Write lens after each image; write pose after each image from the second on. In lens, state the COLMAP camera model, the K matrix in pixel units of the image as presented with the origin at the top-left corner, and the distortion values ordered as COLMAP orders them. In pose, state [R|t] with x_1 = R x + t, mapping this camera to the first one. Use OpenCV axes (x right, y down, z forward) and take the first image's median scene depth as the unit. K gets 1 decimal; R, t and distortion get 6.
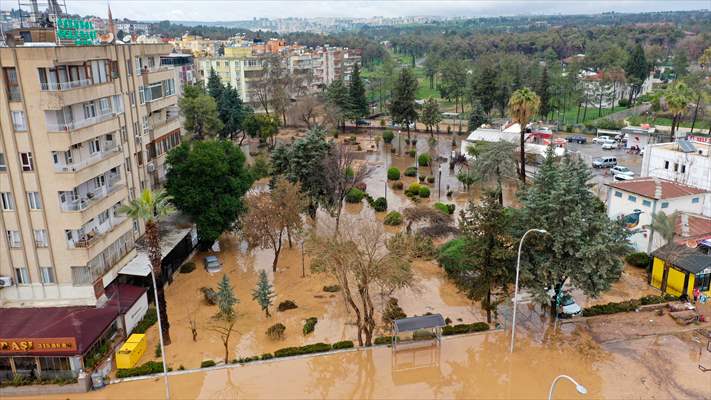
lens RADIAL K [[561.6, 0, 355.5], [0, 561.6, 200.0], [0, 0, 1]] dist [0.009031, 0.001272]
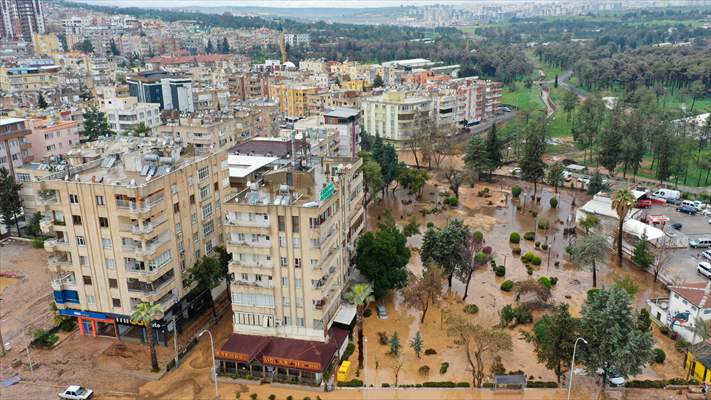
lens RADIAL K [[561.9, 0, 355.5], [0, 561.9, 200.0], [0, 0, 1]] dist [-0.003312, 0.004184]
pose [[0.969908, 0.073467, -0.232124, 0.012760], [-0.067757, 0.997173, 0.032486, -0.298949], [0.233855, -0.015780, 0.972143, -0.643516]]
